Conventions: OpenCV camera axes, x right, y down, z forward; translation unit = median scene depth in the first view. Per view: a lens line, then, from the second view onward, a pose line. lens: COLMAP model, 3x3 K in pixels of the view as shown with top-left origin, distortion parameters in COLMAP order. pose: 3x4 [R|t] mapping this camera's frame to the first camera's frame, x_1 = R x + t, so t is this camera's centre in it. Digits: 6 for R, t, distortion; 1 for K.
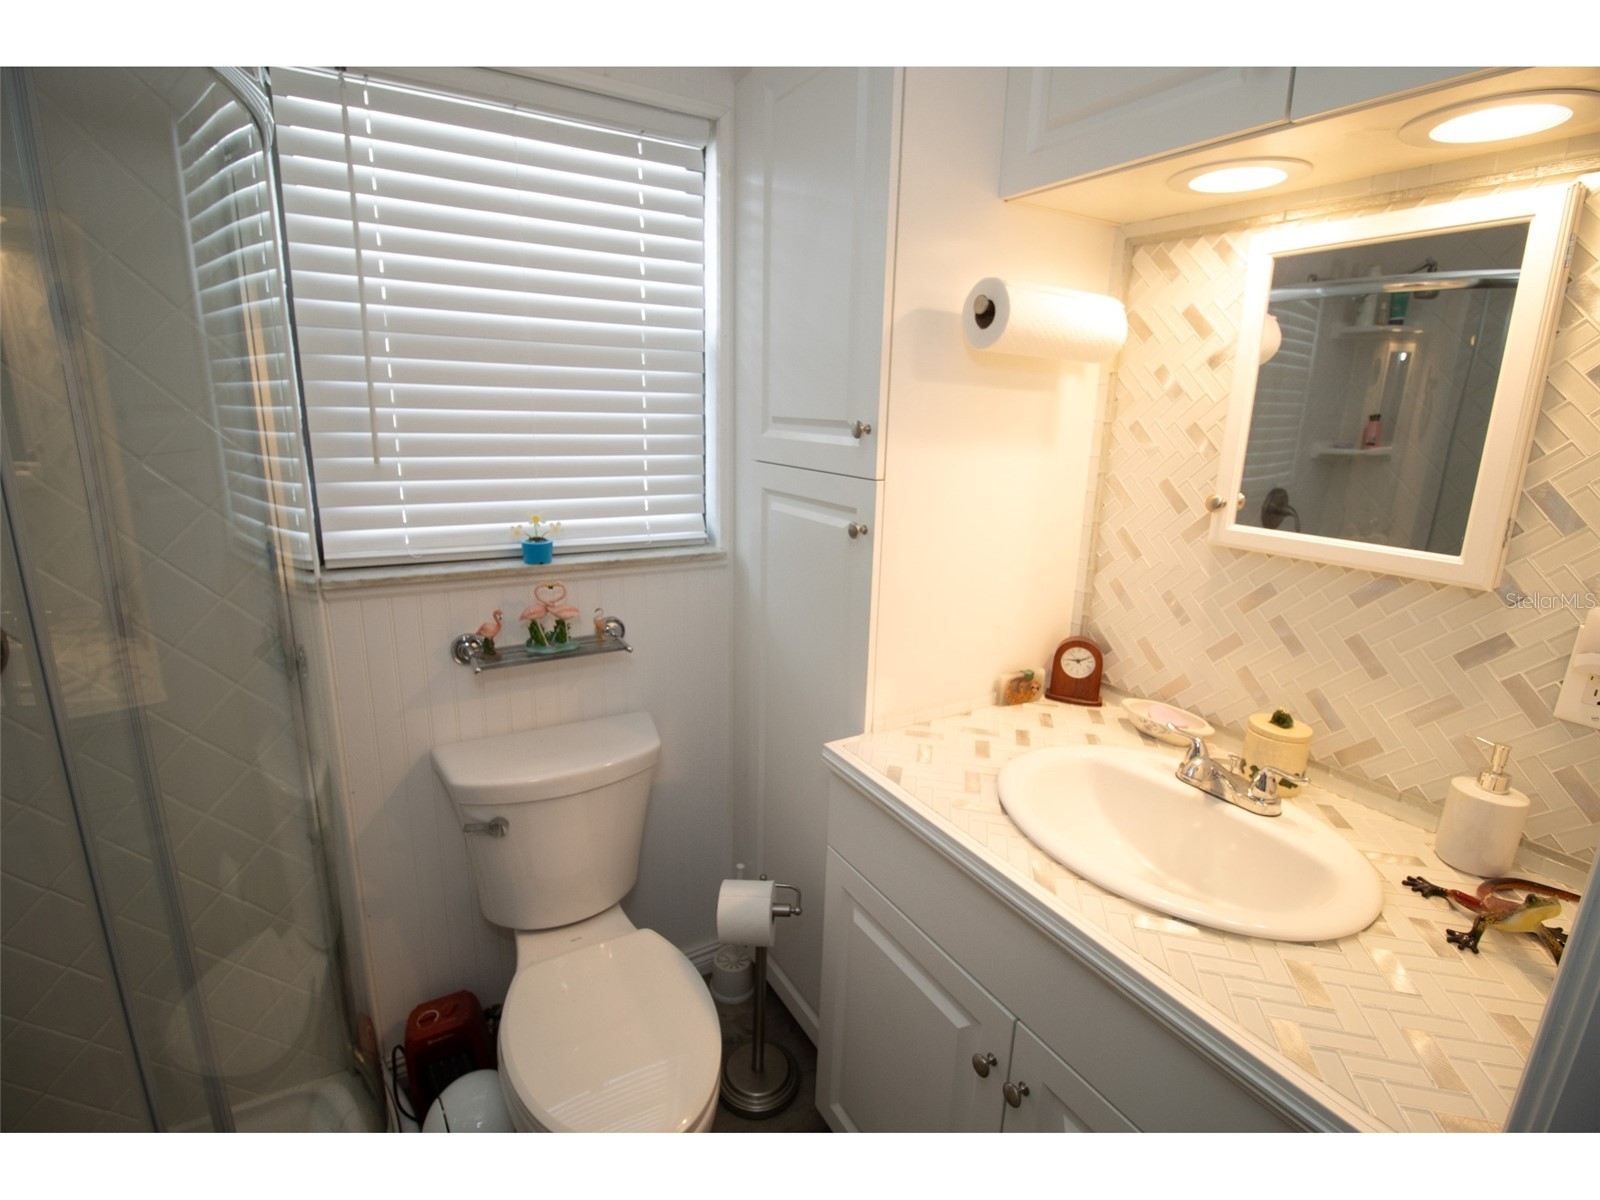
lens RADIAL K [[741.8, 0, 794.6], [0, 741.8, 592.6], [0, 0, 1]] dist [-0.002647, -0.011543]
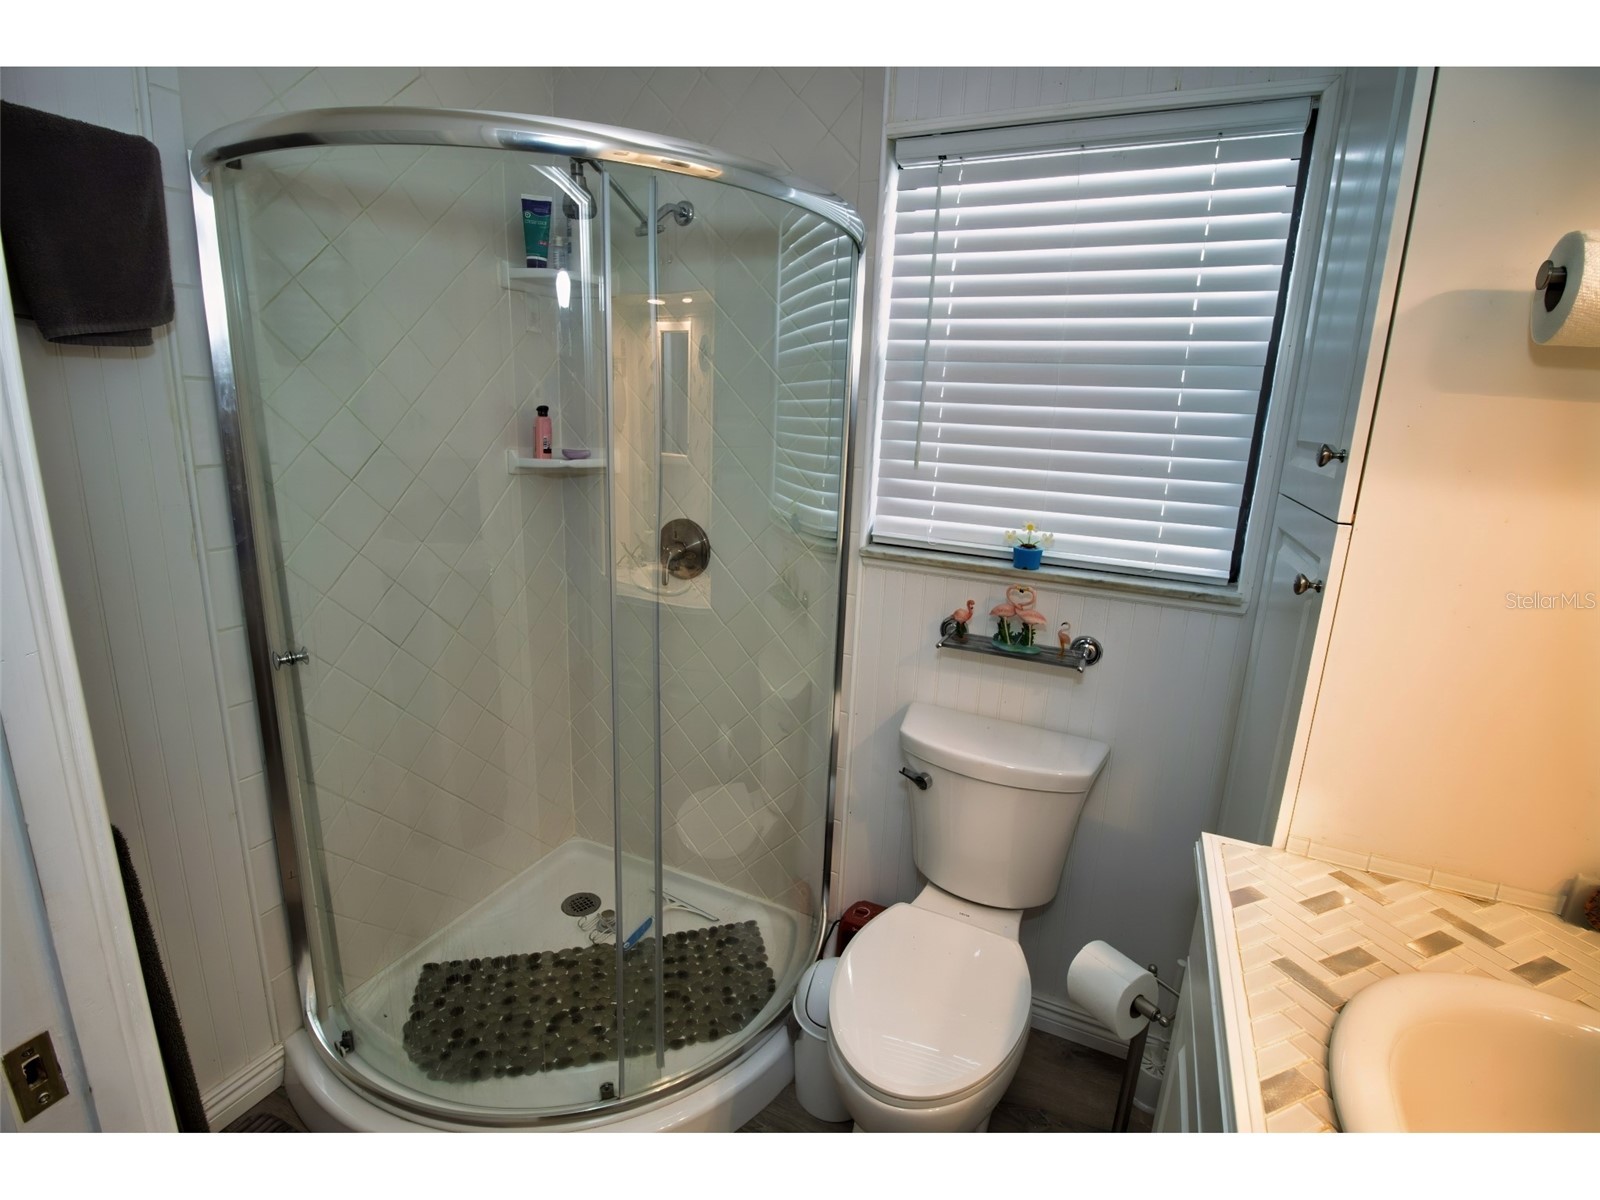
lens RADIAL K [[741.8, 0, 794.6], [0, 741.8, 592.6], [0, 0, 1]] dist [-0.002647, -0.011543]
pose [[0.569148, 0.194171, -0.798979, 0.337978], [-0.223523, 0.971660, 0.076911, -0.014001], [0.791270, 0.134816, 0.596420, 0.101356]]
